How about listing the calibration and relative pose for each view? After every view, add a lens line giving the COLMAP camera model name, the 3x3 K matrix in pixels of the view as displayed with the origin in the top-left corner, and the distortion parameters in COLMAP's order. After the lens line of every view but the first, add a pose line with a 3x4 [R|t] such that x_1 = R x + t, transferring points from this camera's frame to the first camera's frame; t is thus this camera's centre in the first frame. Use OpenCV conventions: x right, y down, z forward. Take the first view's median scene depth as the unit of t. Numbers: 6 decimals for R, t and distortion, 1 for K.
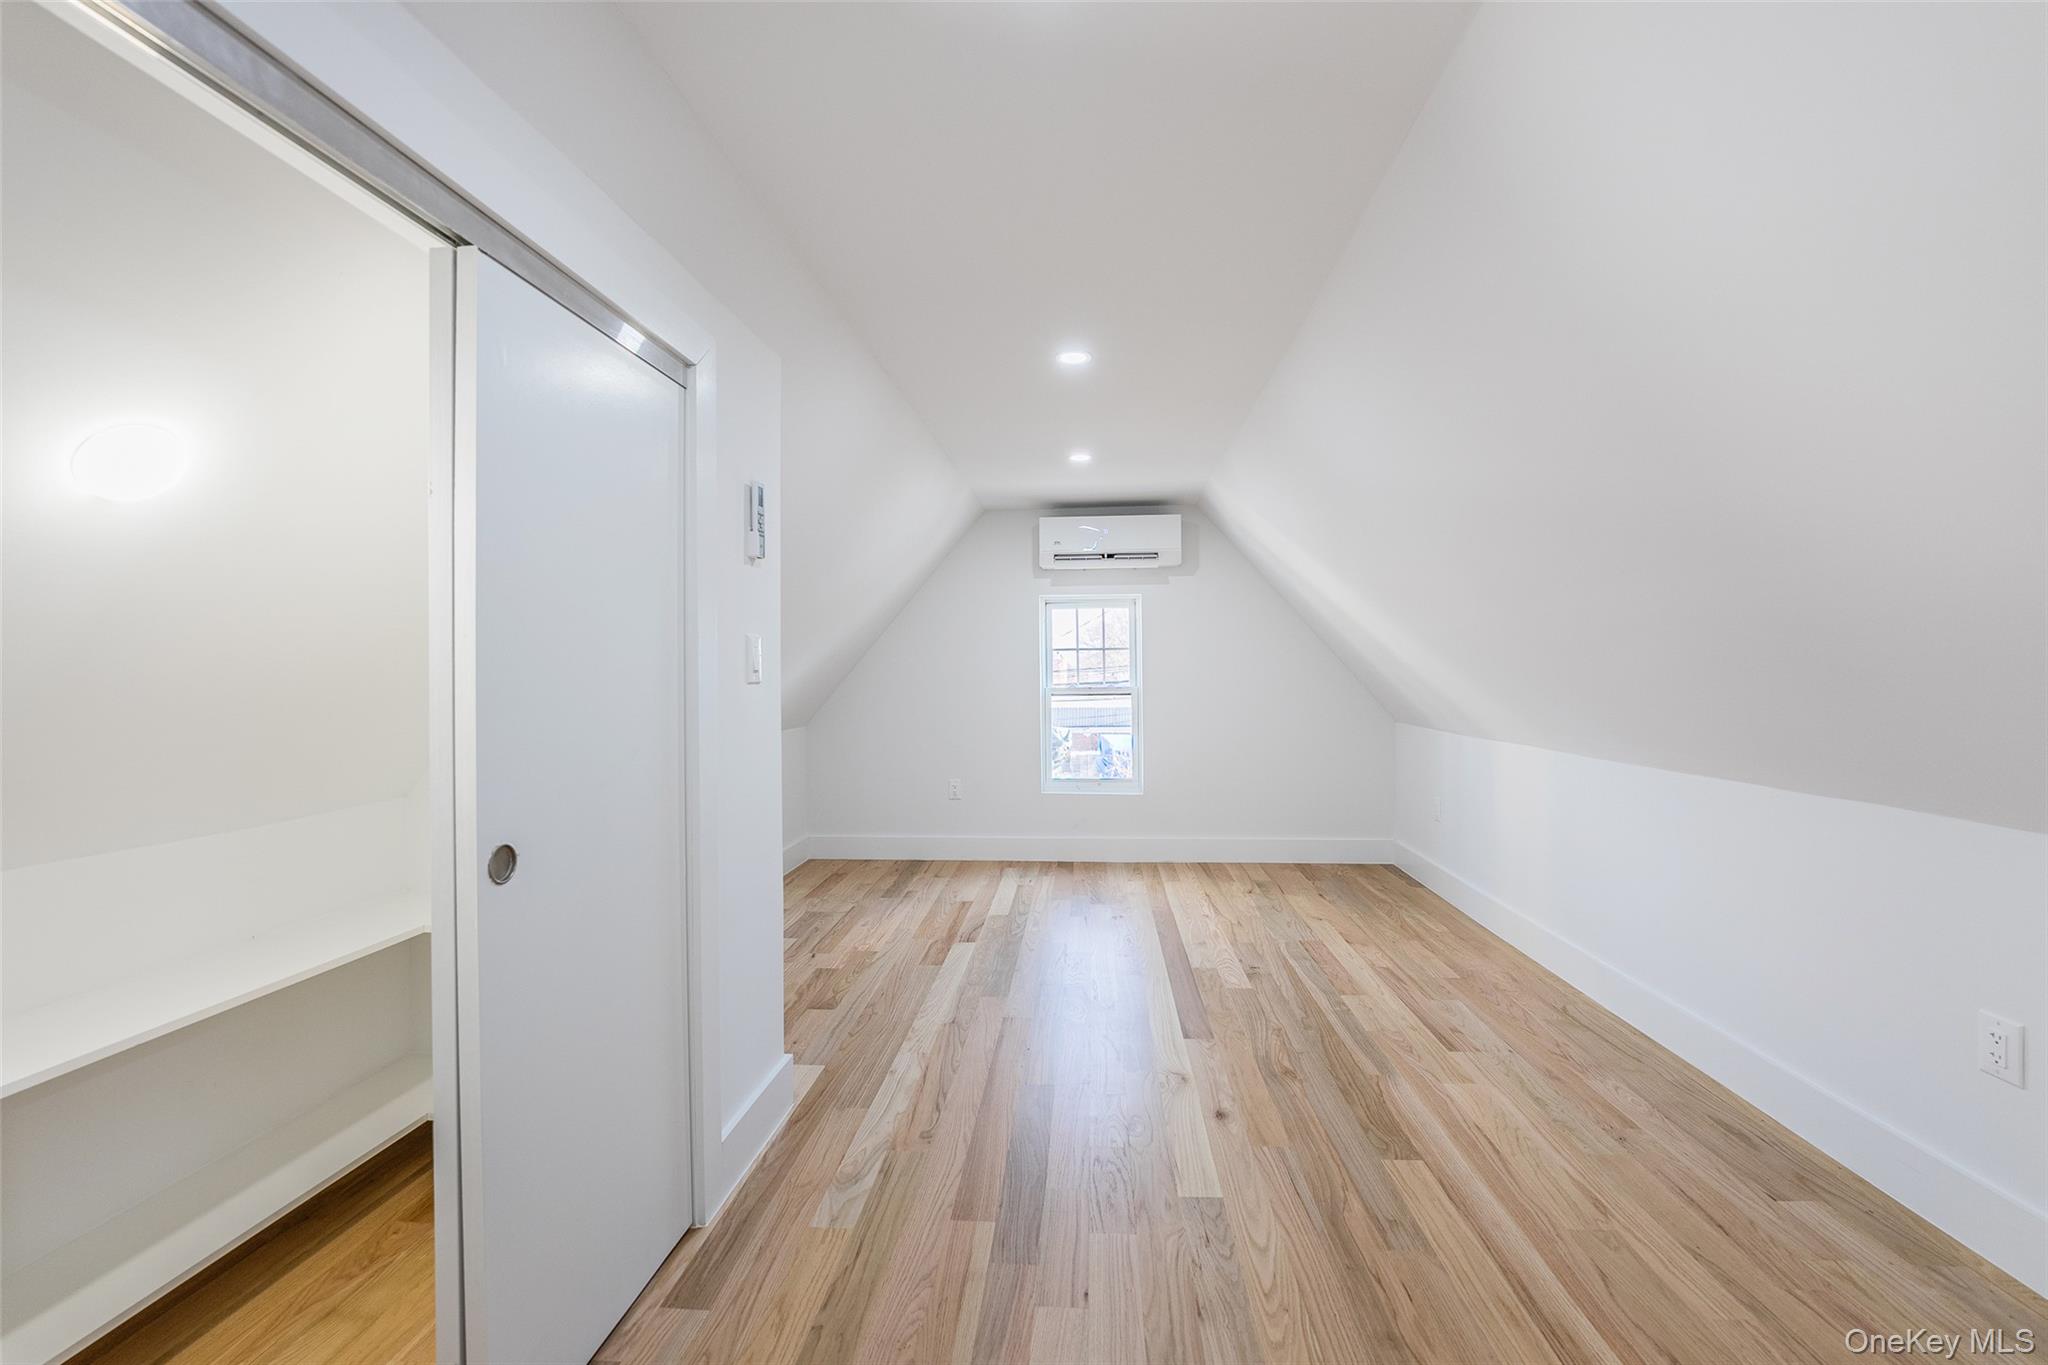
lens RADIAL K [[840.7, 0, 1026.9], [0, 840.7, 677.6], [0, 0, 1]] dist [-0.012717, 0.000582]
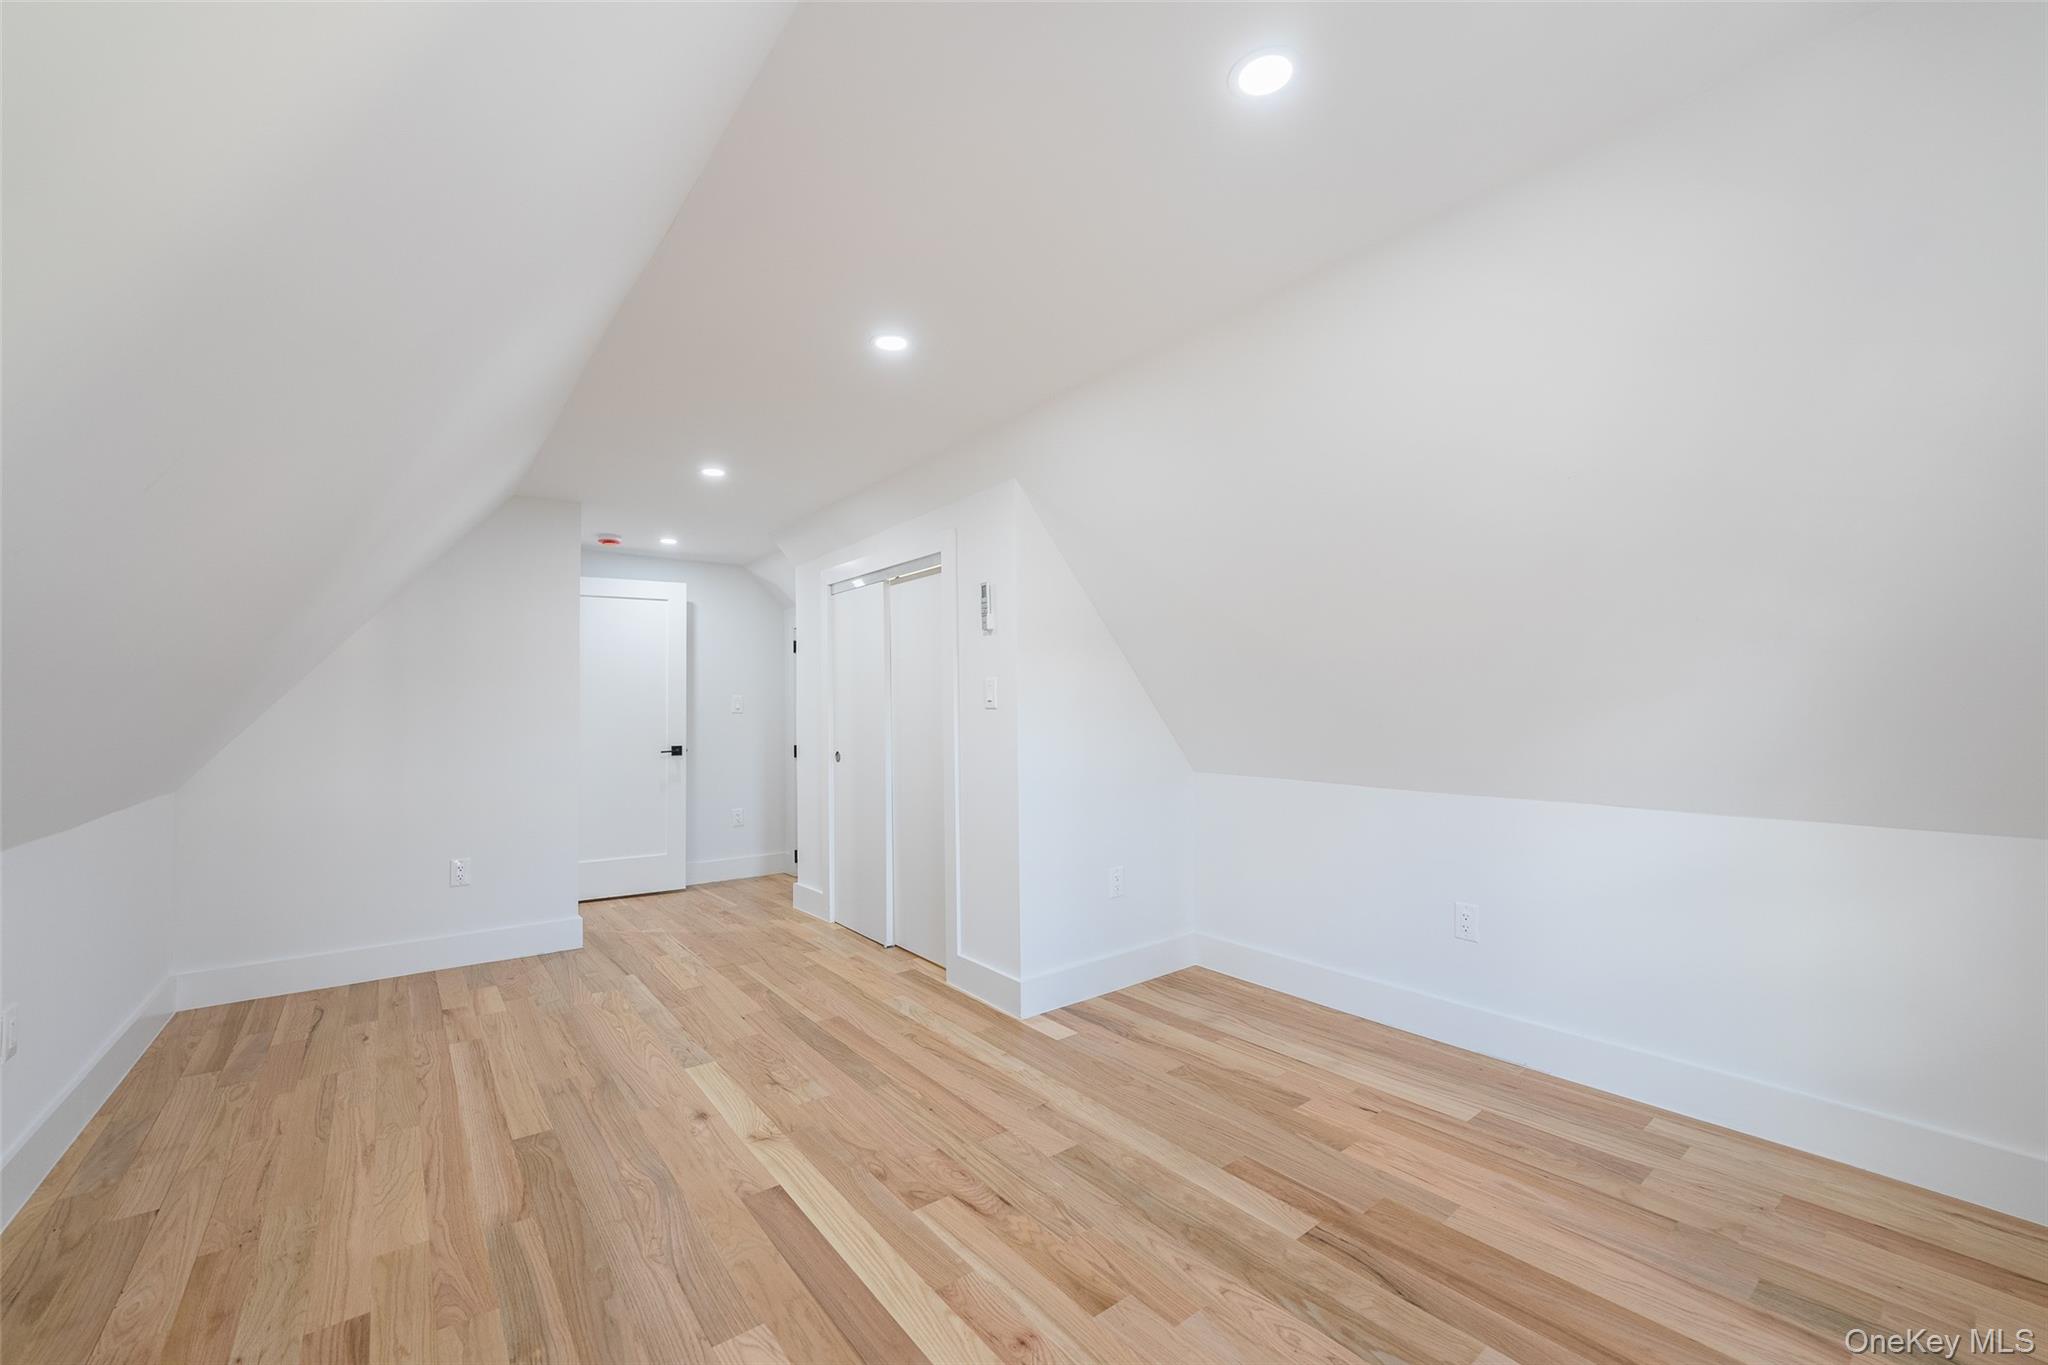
lens RADIAL K [[840.7, 0, 1026.9], [0, 840.7, 677.6], [0, 0, 1]] dist [-0.012717, 0.000582]
pose [[-0.743171, -0.003862, -0.669090, 0.628804], [0.013657, 0.999687, -0.020939, -0.014769], [0.668962, -0.024700, -0.742886, 2.045226]]
